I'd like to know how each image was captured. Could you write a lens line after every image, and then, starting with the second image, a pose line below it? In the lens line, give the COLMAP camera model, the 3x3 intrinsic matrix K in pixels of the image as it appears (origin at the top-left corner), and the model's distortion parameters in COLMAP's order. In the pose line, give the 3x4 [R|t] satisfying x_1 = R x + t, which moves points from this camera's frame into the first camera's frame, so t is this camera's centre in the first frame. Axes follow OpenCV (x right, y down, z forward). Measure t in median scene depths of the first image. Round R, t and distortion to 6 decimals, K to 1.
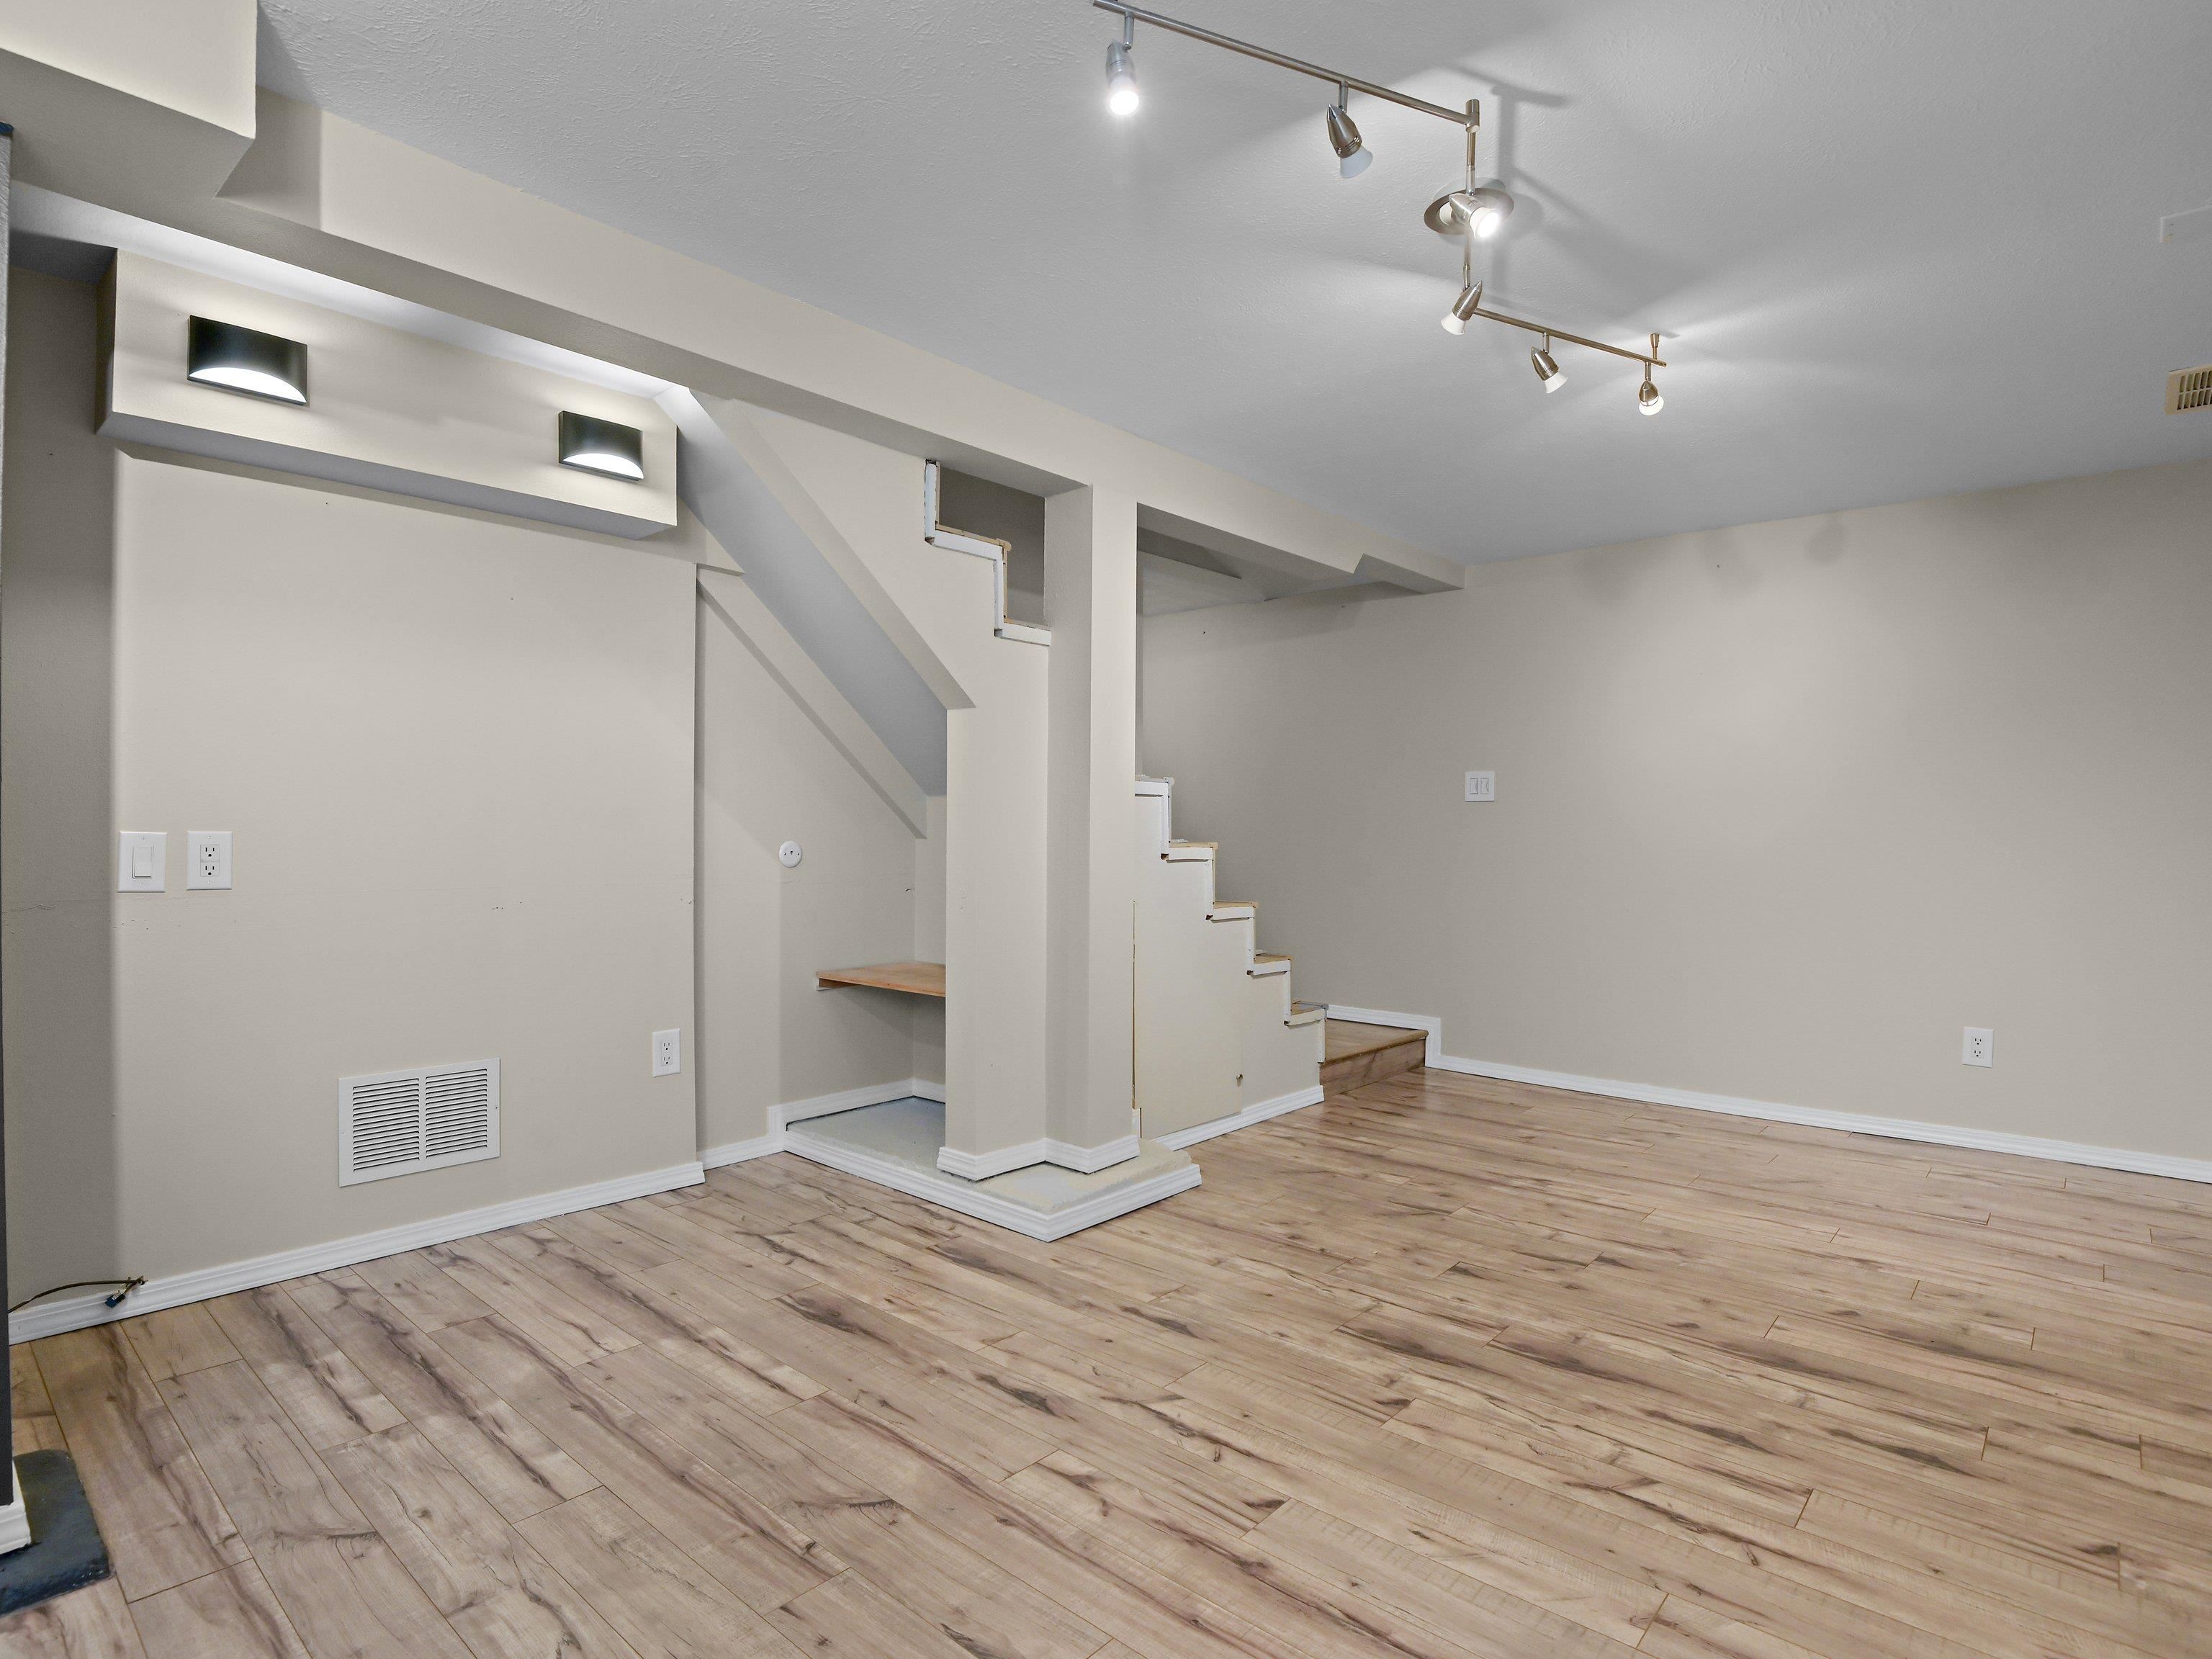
lens RADIAL K [[1146.0, 0, 1081.2], [0, 1146.0, 870.3], [0, 0, 1]] dist [-0.005099, -0.009326]
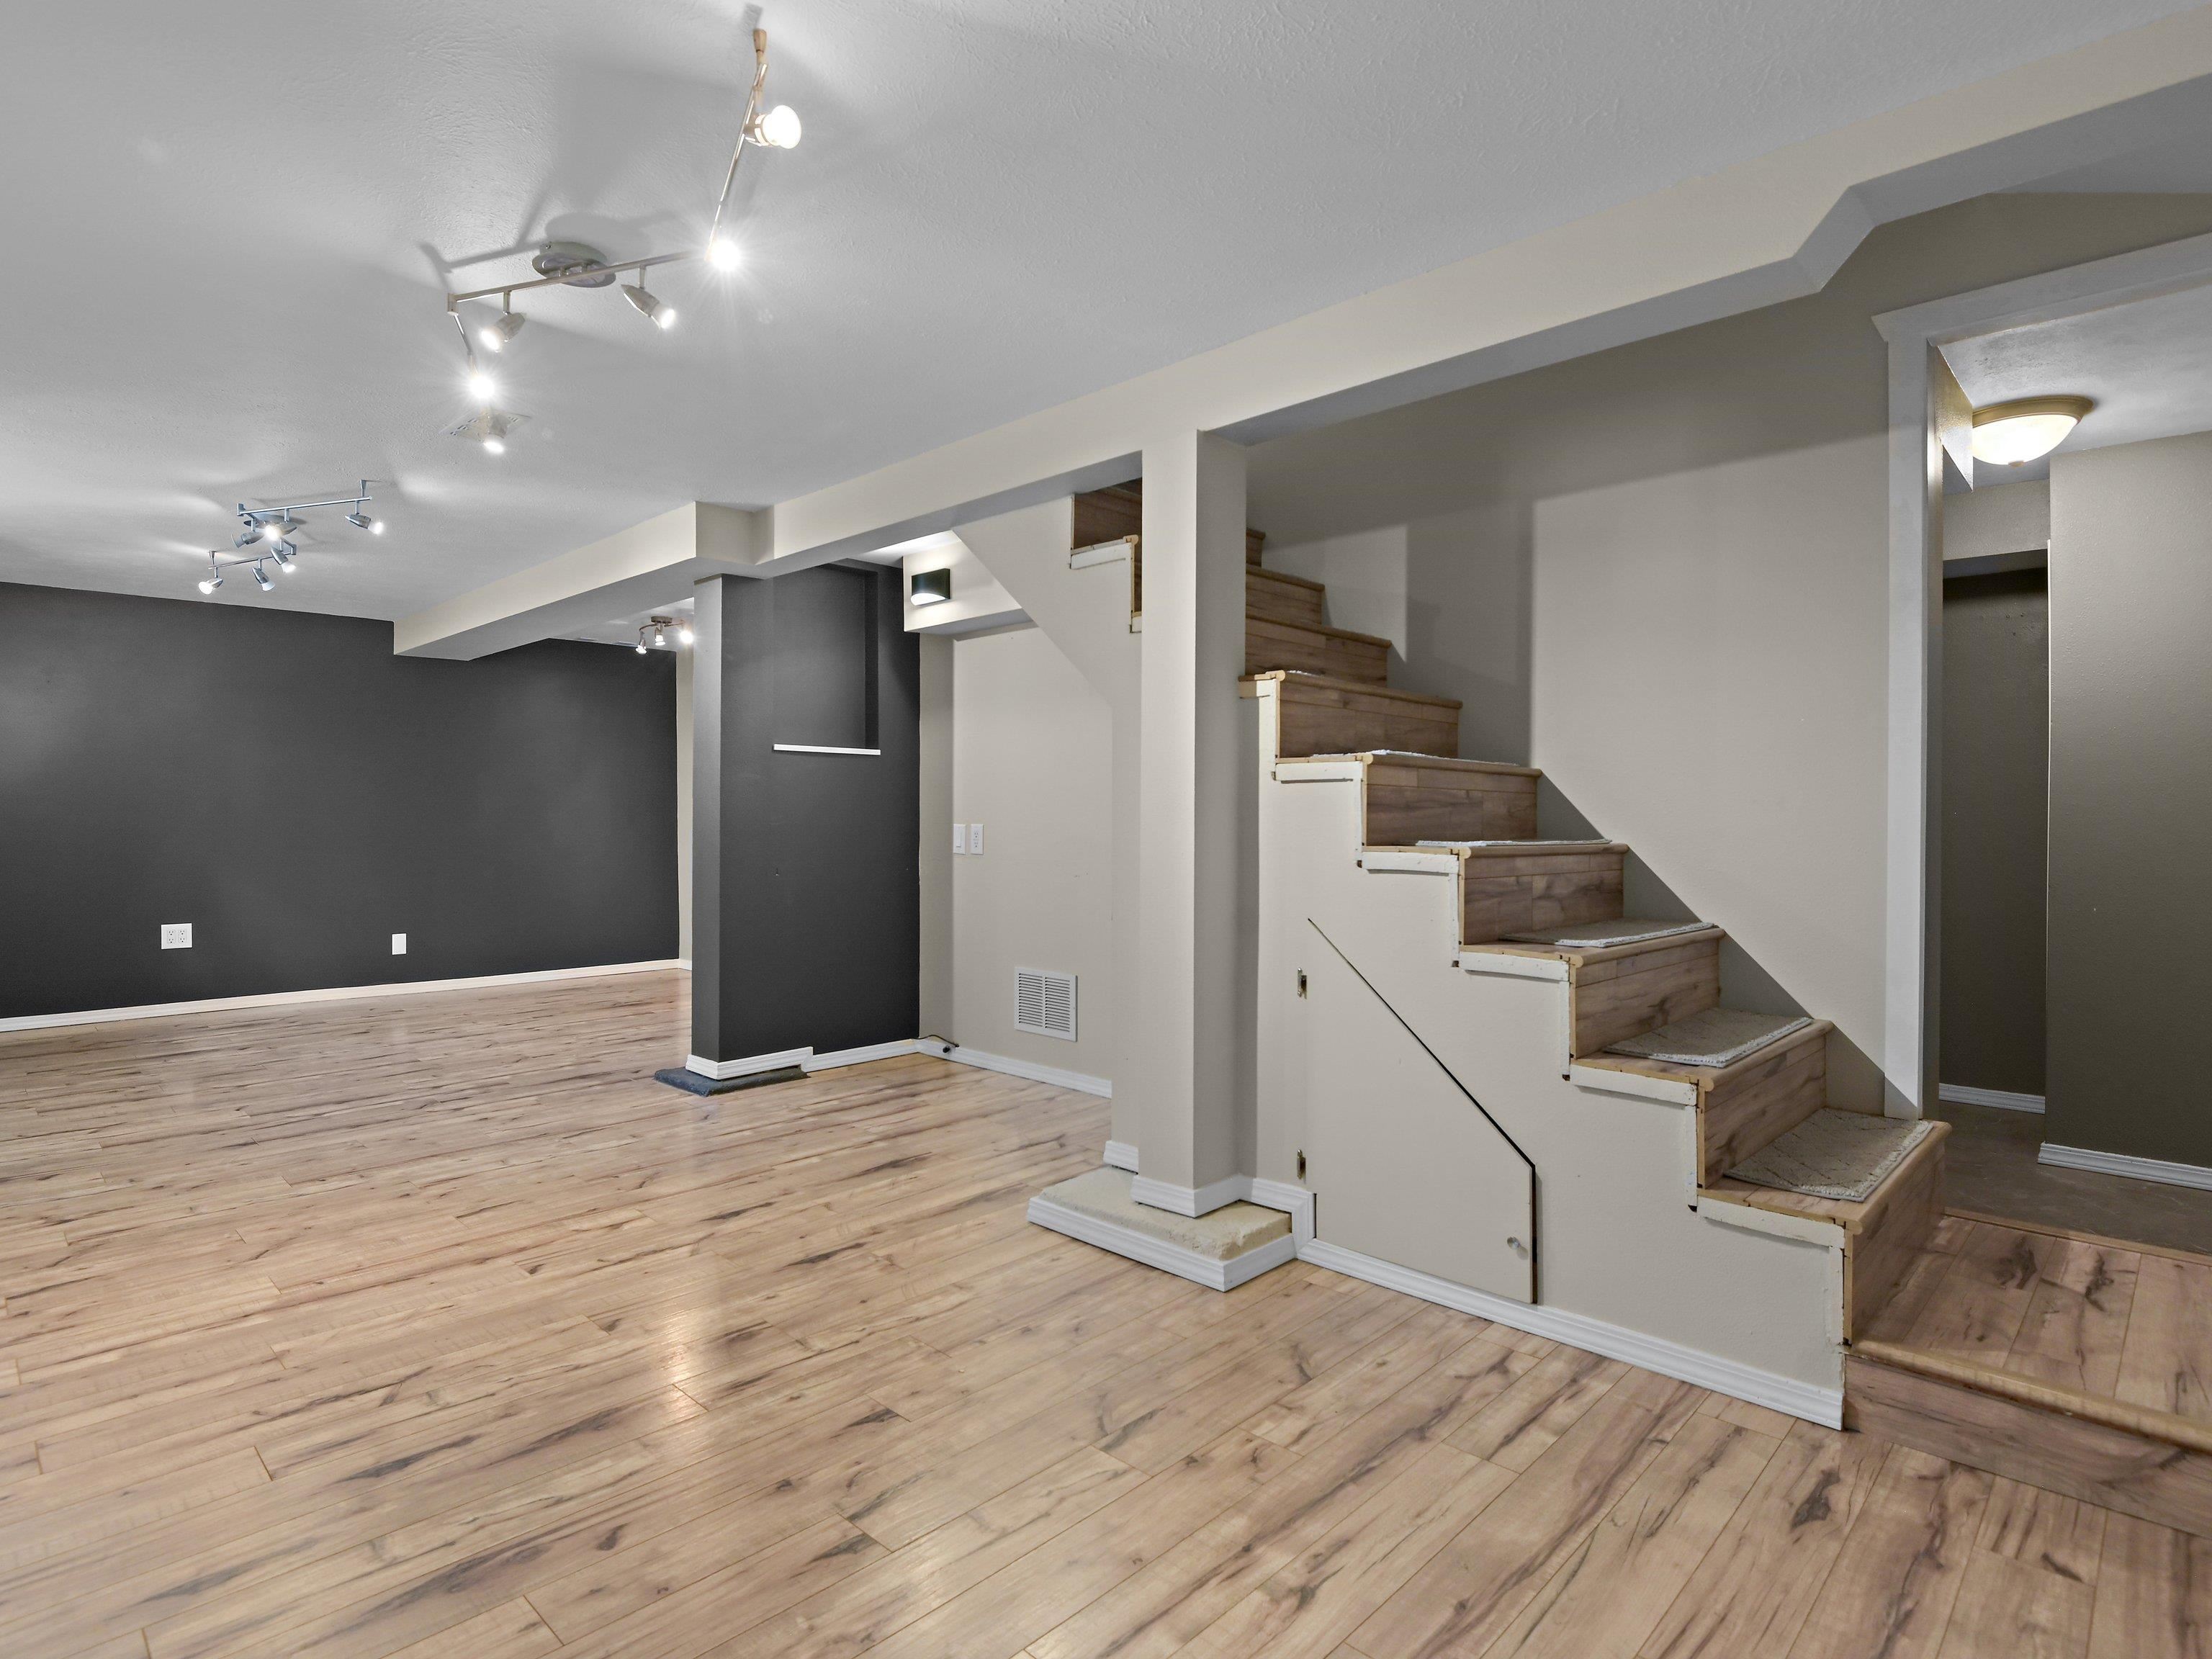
lens RADIAL K [[1146.0, 0, 1100.8], [0, 1146.0, 832.9], [0, 0, 1]] dist [-0.005099, -0.009326]
pose [[-0.032291, 0.009989, -0.999429, 1.261656], [-0.034922, 0.999328, 0.011117, -0.052497], [0.998868, 0.035261, -0.031920, 1.360334]]
